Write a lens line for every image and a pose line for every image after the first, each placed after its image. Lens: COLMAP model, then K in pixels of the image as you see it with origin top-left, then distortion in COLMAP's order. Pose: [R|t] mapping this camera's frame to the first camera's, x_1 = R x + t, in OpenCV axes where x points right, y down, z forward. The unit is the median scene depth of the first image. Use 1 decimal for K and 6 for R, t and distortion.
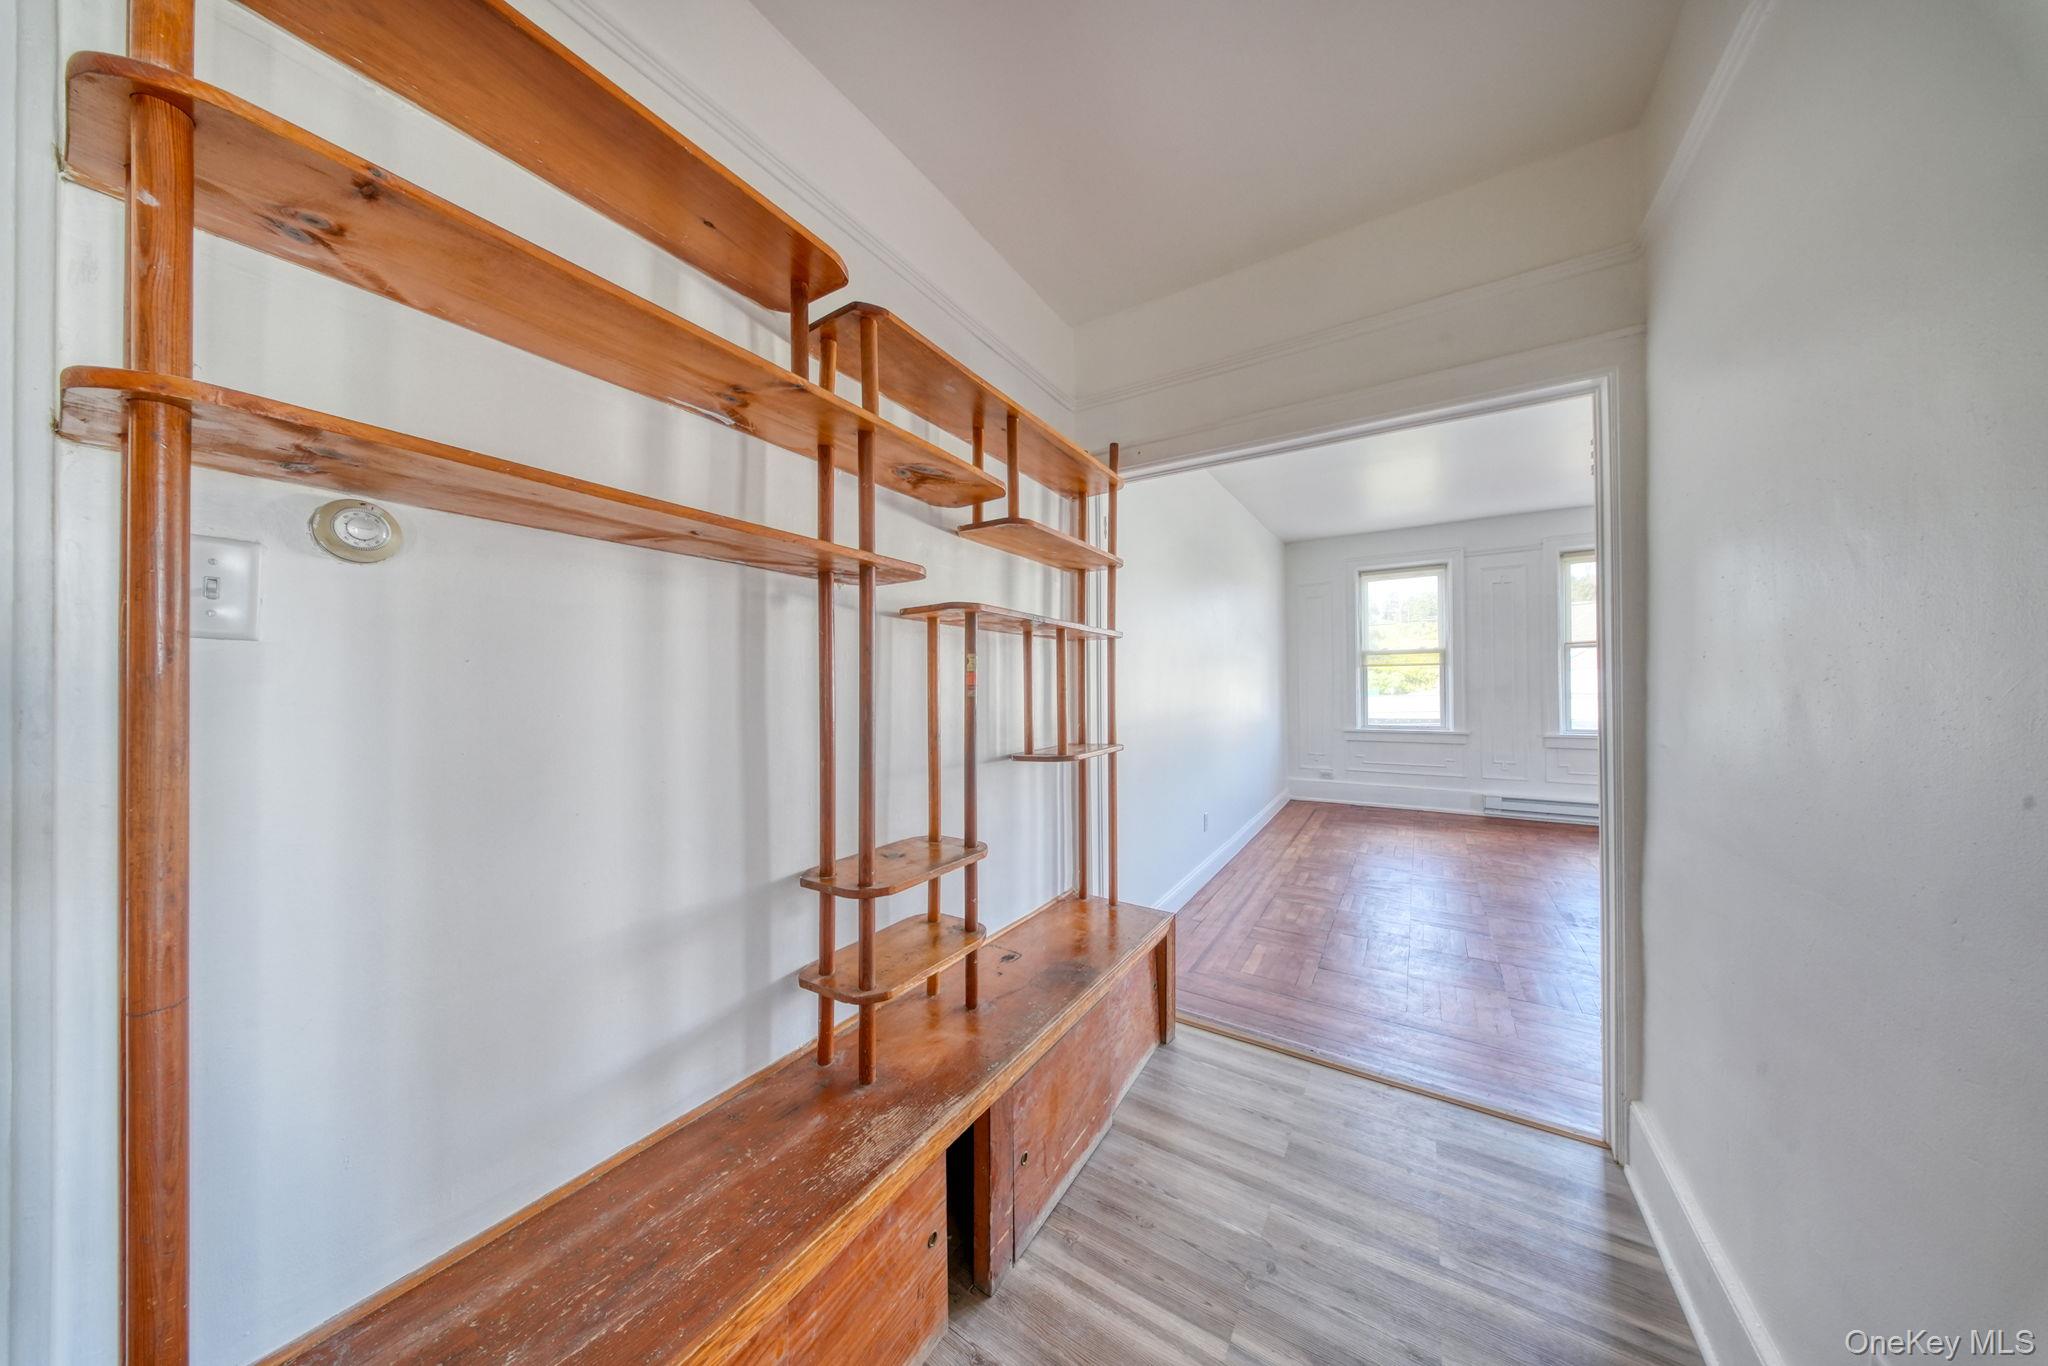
lens RADIAL K [[623.8, 0, 1019.2], [0, 623.8, 685.7], [0, 0, 1]] dist [0.000932, -0.000047]
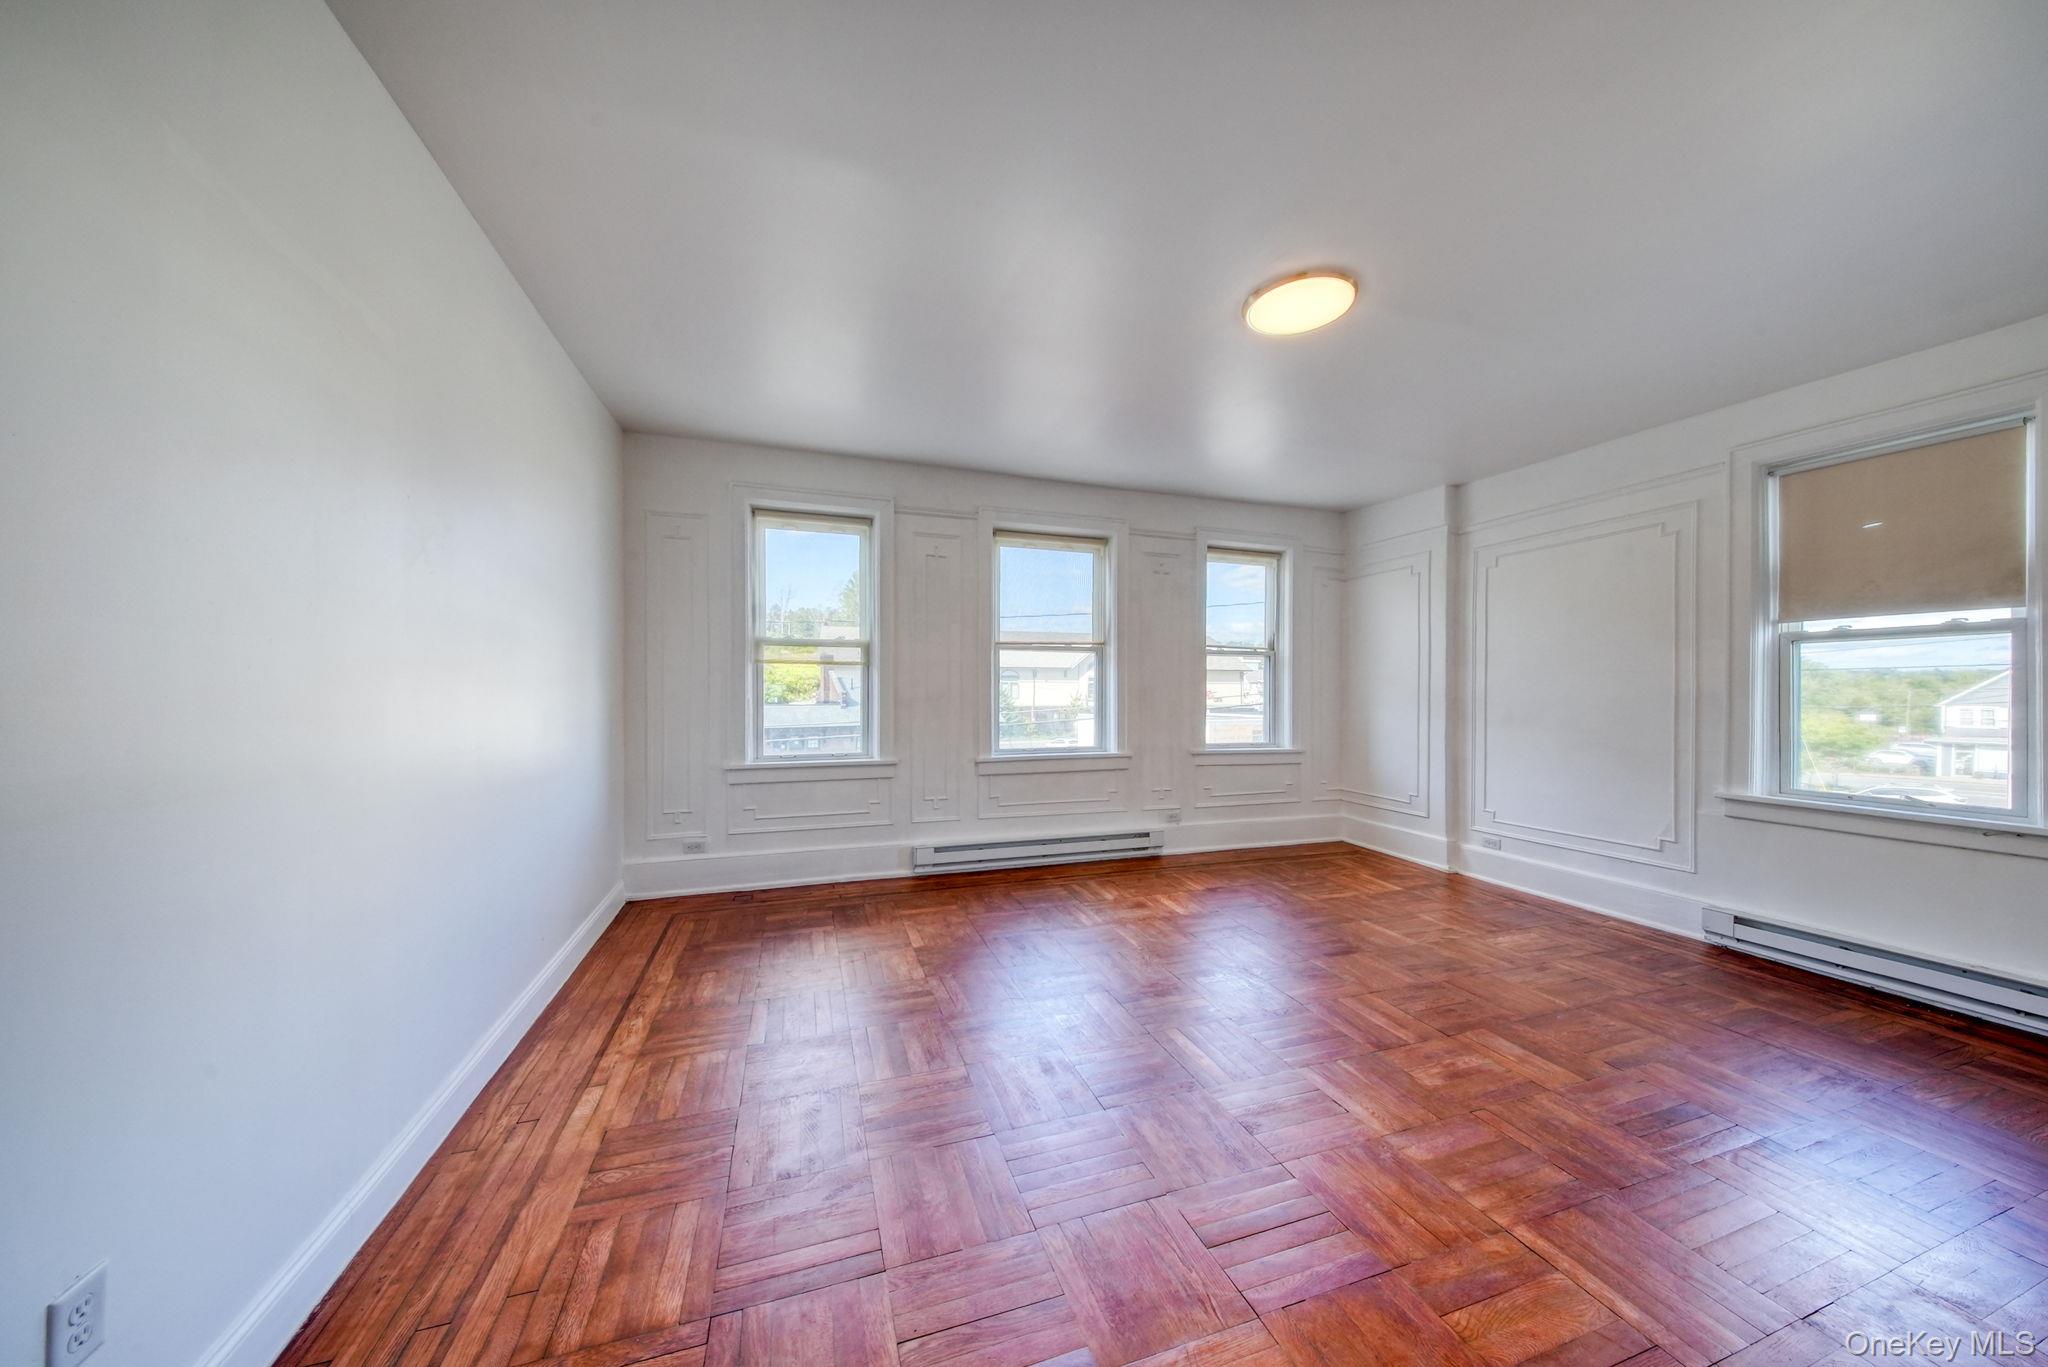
lens RADIAL K [[623.8, 0, 1019.2], [0, 623.8, 686.2], [0, 0, 1]] dist [0.000932, -0.000047]
pose [[0.609609, 0.016495, 0.792530, 0.234009], [-0.005129, 0.999845, -0.016865, 0.001122], [-0.792686, 0.006216, 0.609599, 0.443194]]
